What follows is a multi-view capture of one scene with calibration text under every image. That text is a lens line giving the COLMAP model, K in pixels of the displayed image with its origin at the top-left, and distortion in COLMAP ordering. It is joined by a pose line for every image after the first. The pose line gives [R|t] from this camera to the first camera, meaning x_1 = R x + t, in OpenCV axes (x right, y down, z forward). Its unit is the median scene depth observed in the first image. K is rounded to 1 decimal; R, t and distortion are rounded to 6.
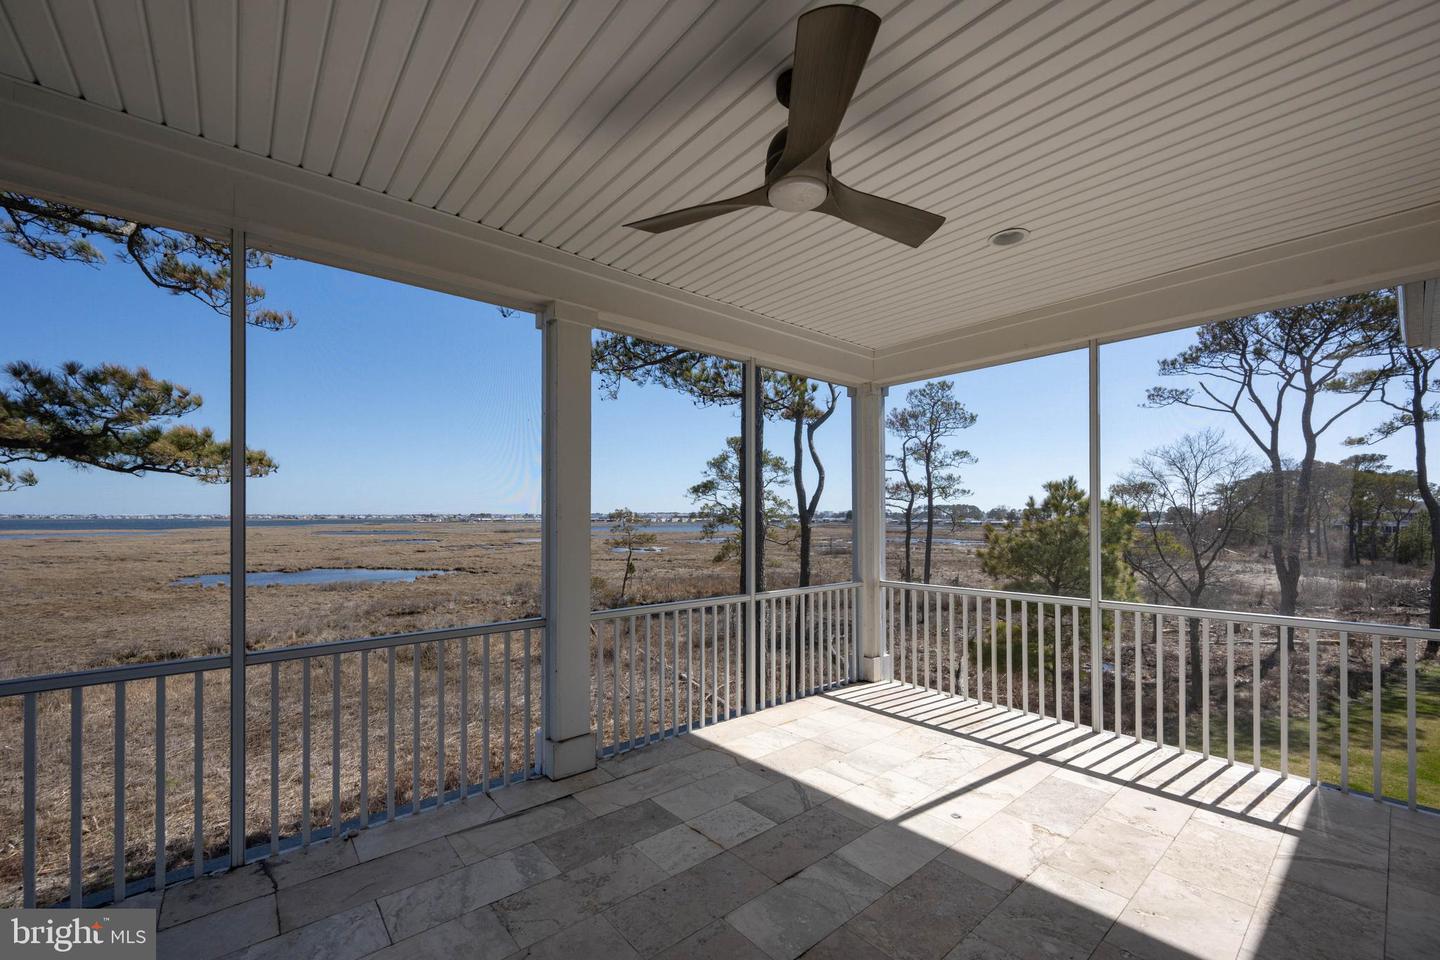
lens RADIAL K [[571.3, 0, 707.3], [0, 571.3, 521.1], [0, 0, 1]] dist [0.004666, -0.000139]
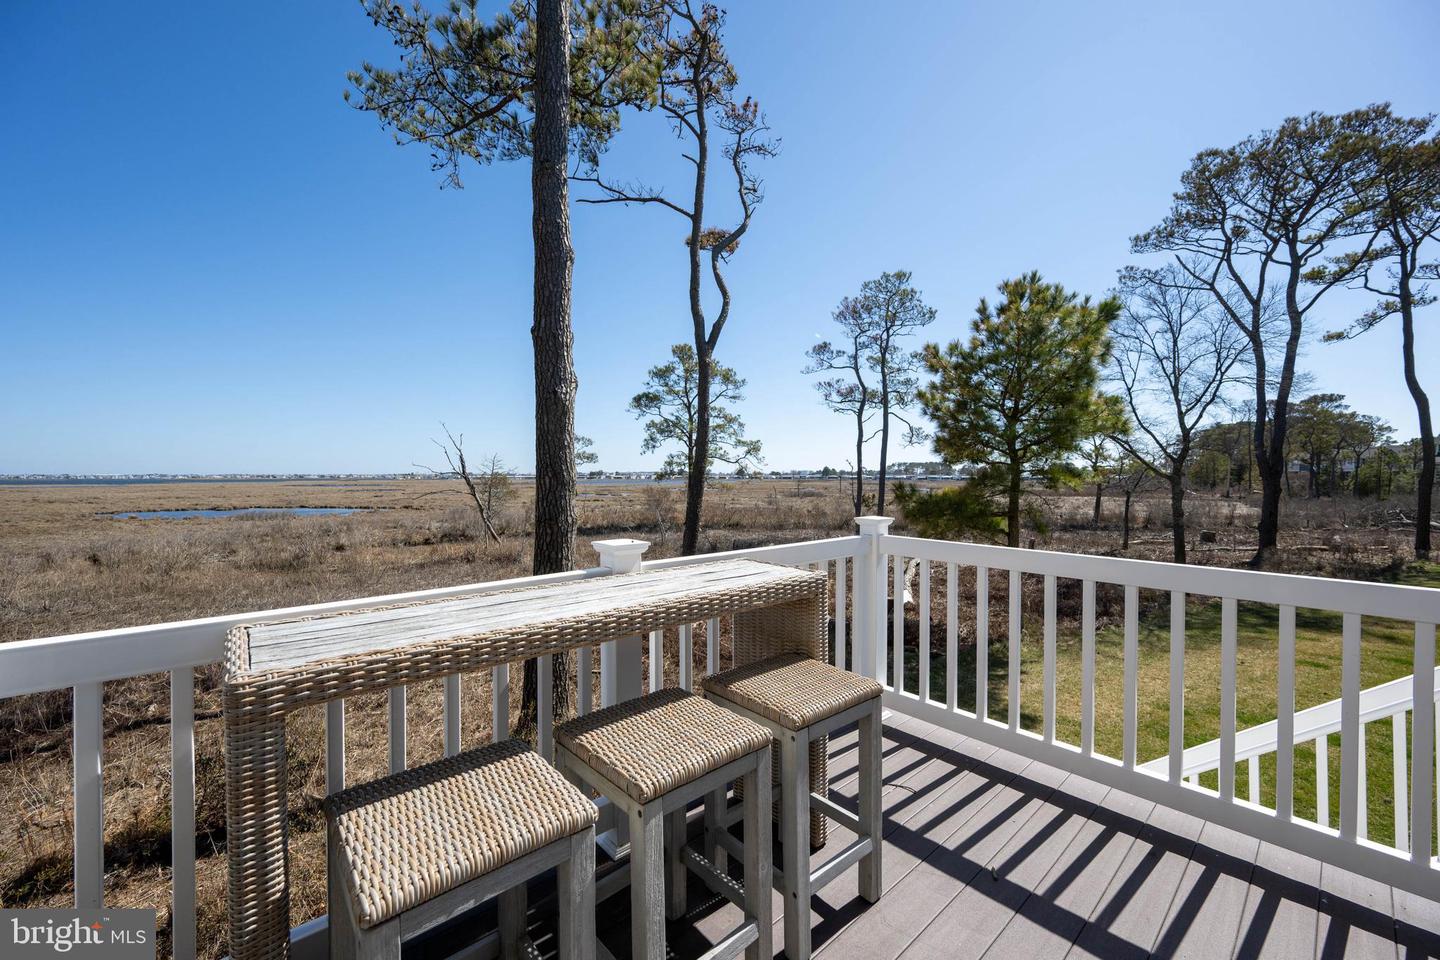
lens RADIAL K [[571.3, 0, 708.4], [0, 571.3, 472.2], [0, 0, 1]] dist [0.004666, -0.000139]
pose [[0.999078, 0.006957, 0.042368, 0.086154], [-0.006596, 0.999941, -0.008675, 0.099049], [-0.042426, 0.008387, 0.999064, 0.126778]]
